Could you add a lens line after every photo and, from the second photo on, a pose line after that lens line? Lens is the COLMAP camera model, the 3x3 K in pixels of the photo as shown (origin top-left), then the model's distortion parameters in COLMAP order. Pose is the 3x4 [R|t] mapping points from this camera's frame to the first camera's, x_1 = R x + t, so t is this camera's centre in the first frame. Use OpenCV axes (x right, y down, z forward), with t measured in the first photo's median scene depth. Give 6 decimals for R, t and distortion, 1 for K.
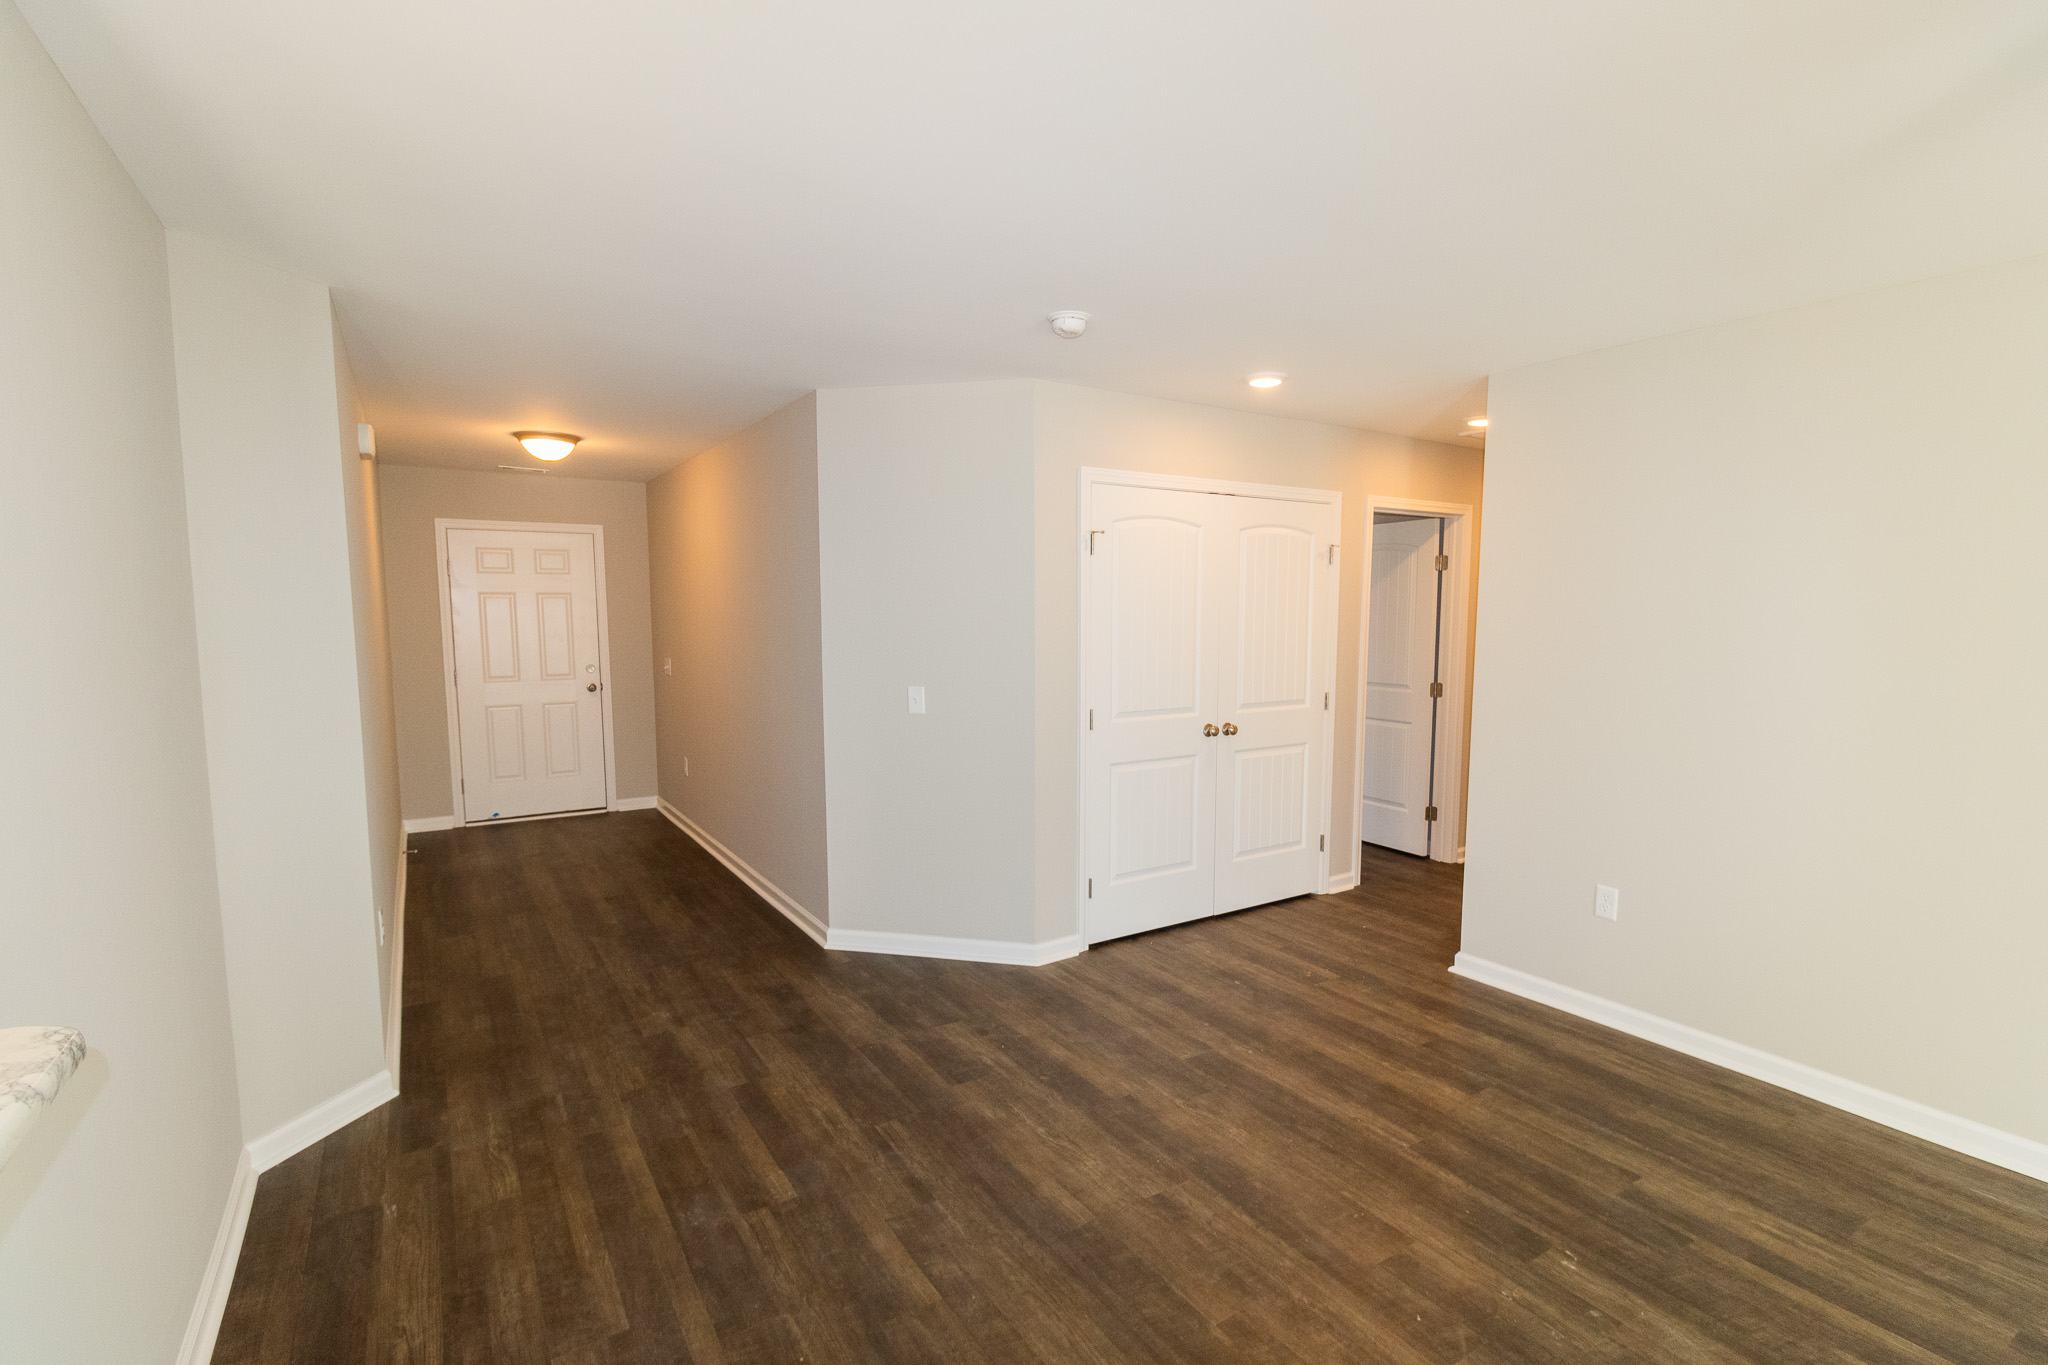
lens RADIAL K [[946.2, 0, 1030.5], [0, 946.2, 711.2], [0, 0, 1]] dist [0.001843, 0.000619]
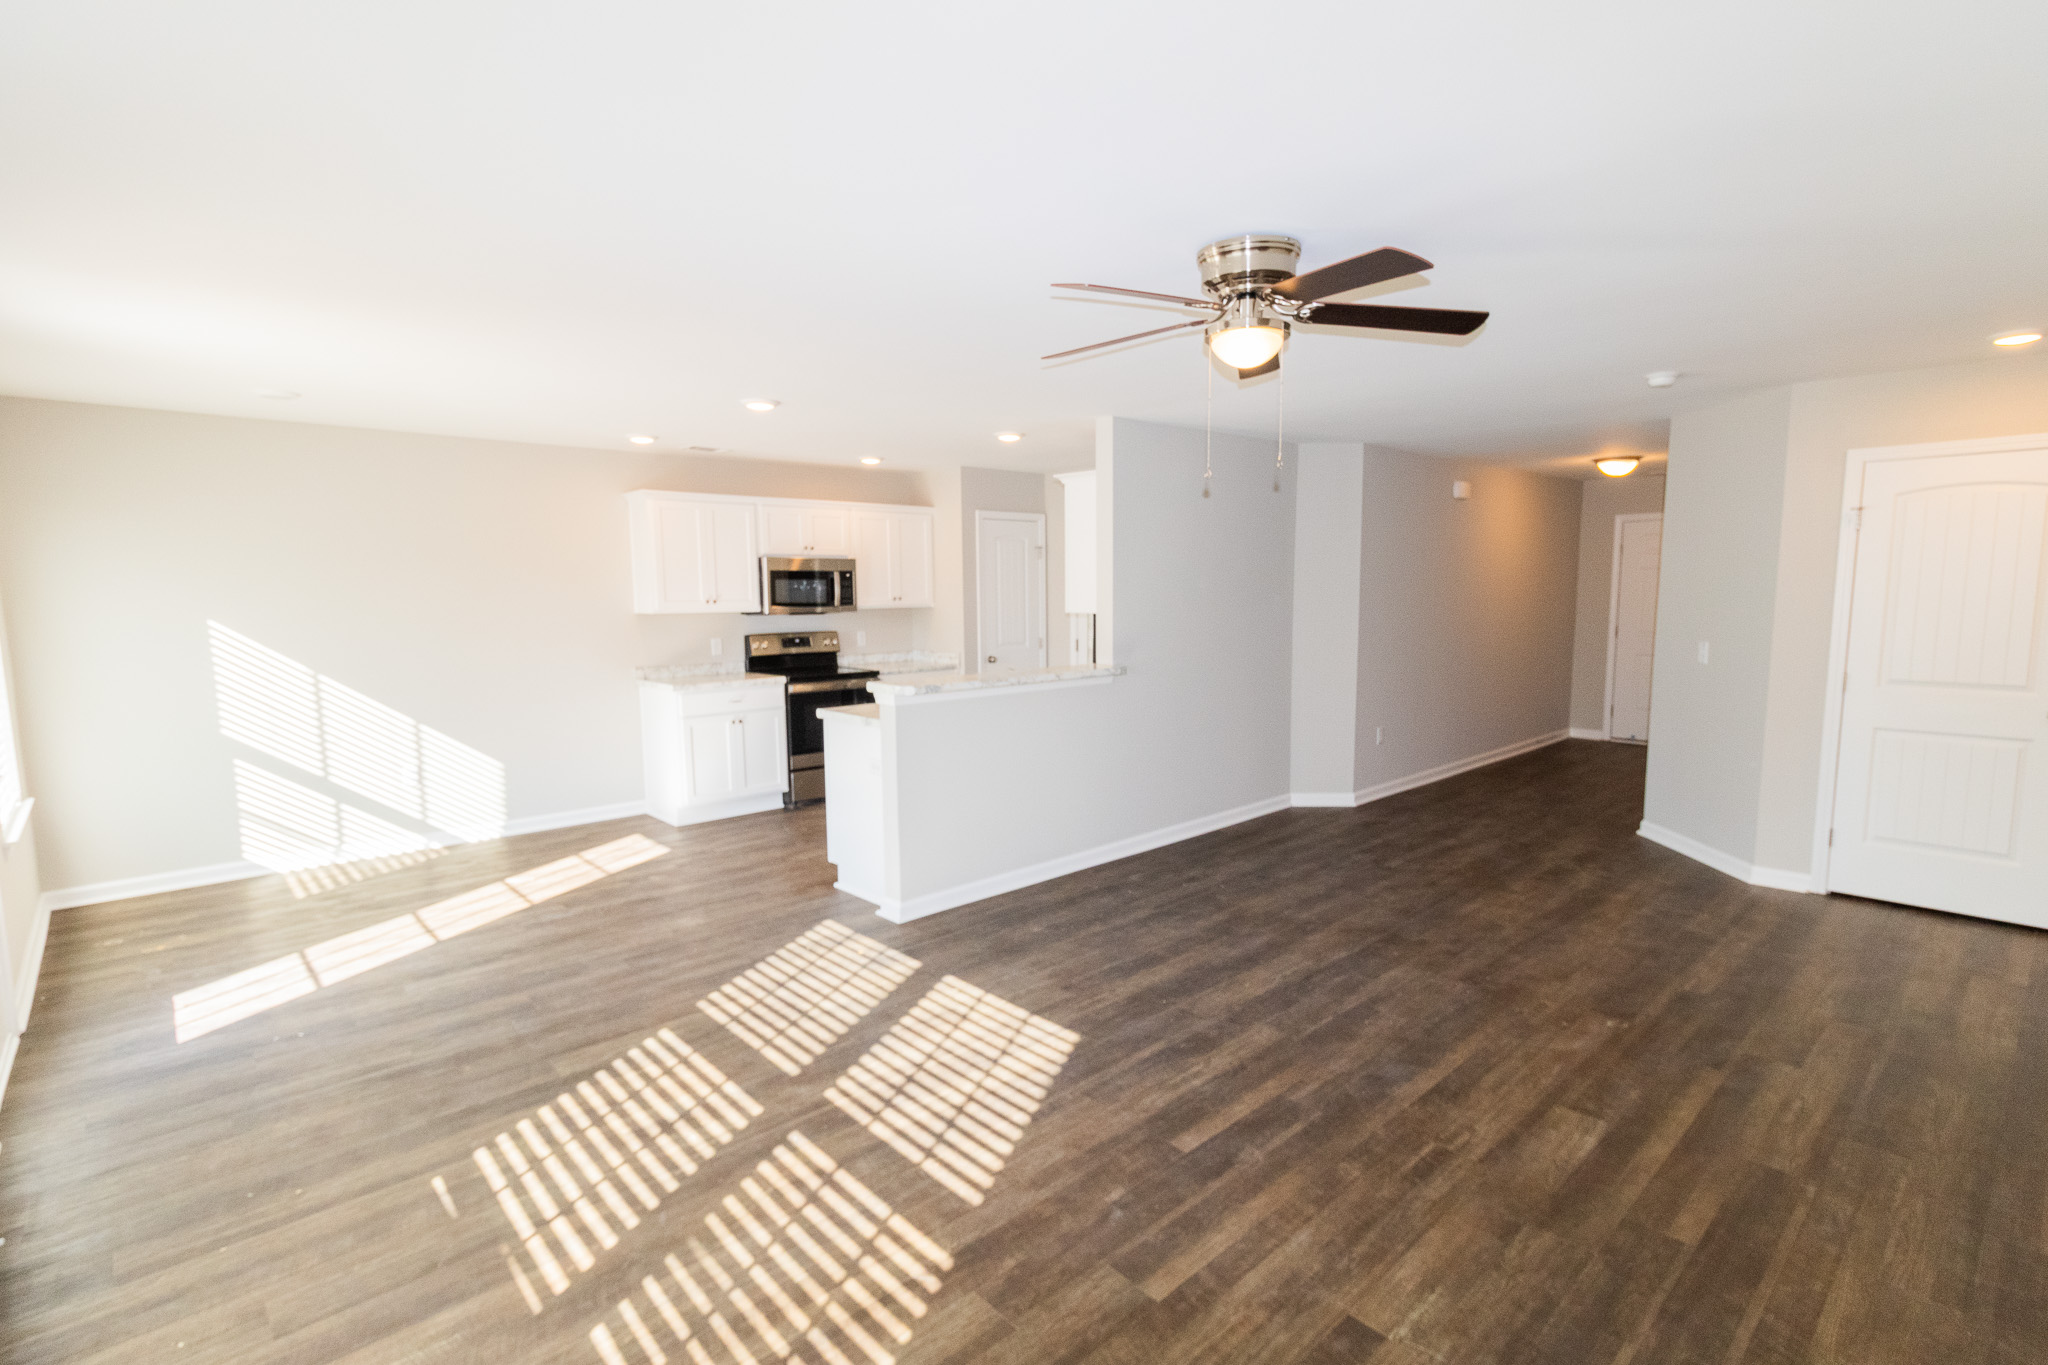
lens RADIAL K [[972.5, 0, 1051.8], [0, 972.5, 695.8], [0, 0, 1]] dist [-0.001088, 0.000097]
pose [[0.191845, 0.109025, -0.975351, 1.005817], [-0.095973, 0.991131, 0.091912, 0.010356], [0.976721, 0.075974, 0.200607, -0.111324]]
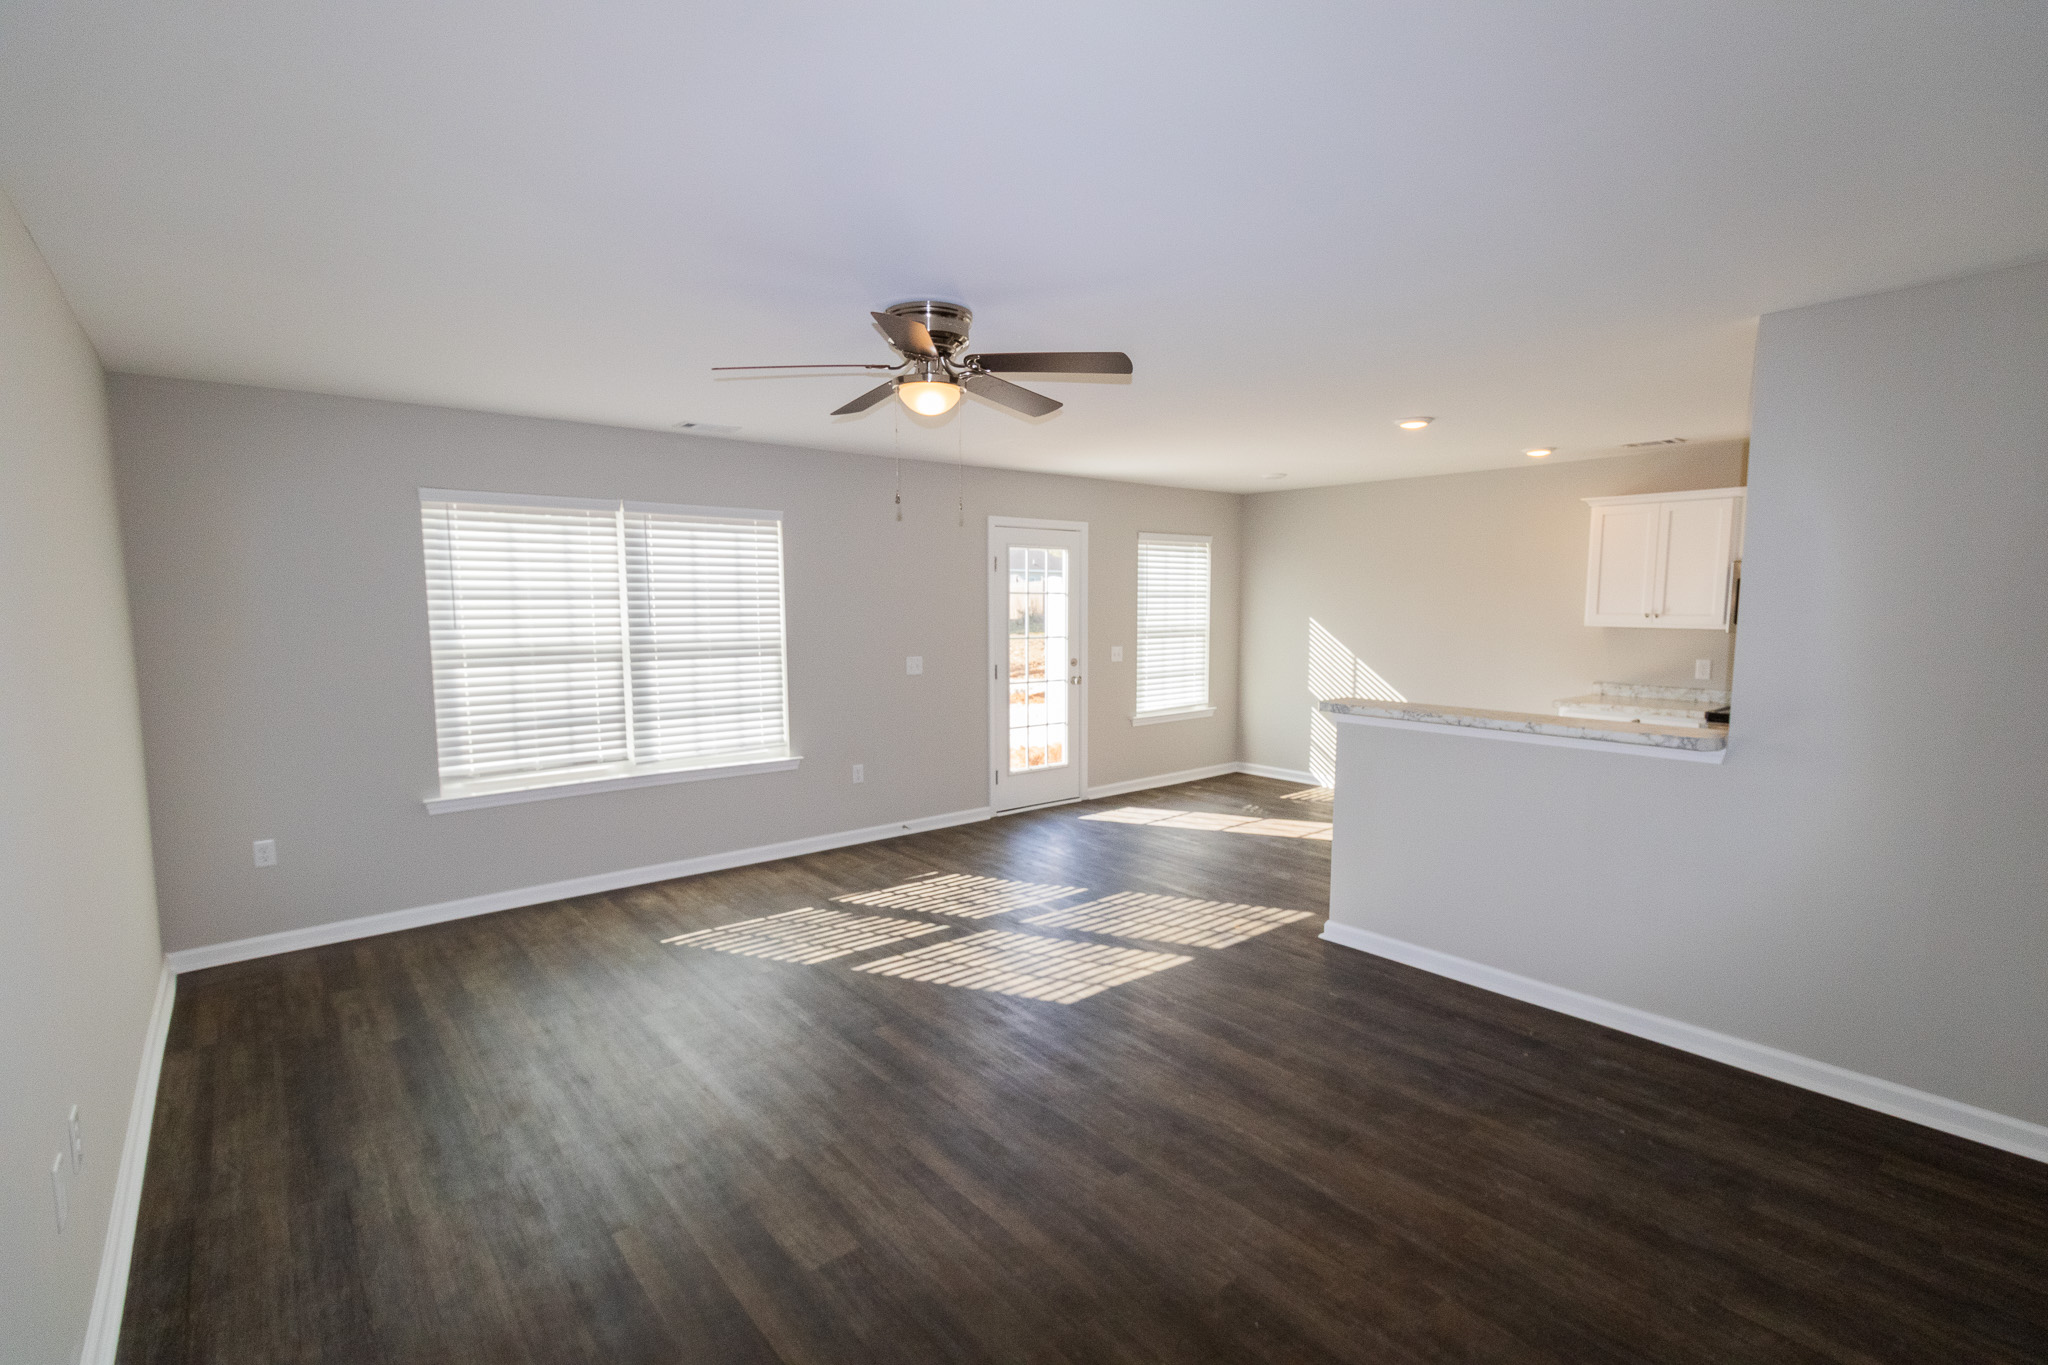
lens RADIAL K [[954.3, 0, 1032.9], [0, 954.3, 695.0], [0, 0, 1]] dist [0.002998, 0.000488]
pose [[-0.991446, 0.013463, -0.129818, 0.386847], [-0.013868, 0.978167, 0.207358, -0.106822], [0.129775, 0.207385, -0.969613, 0.912854]]
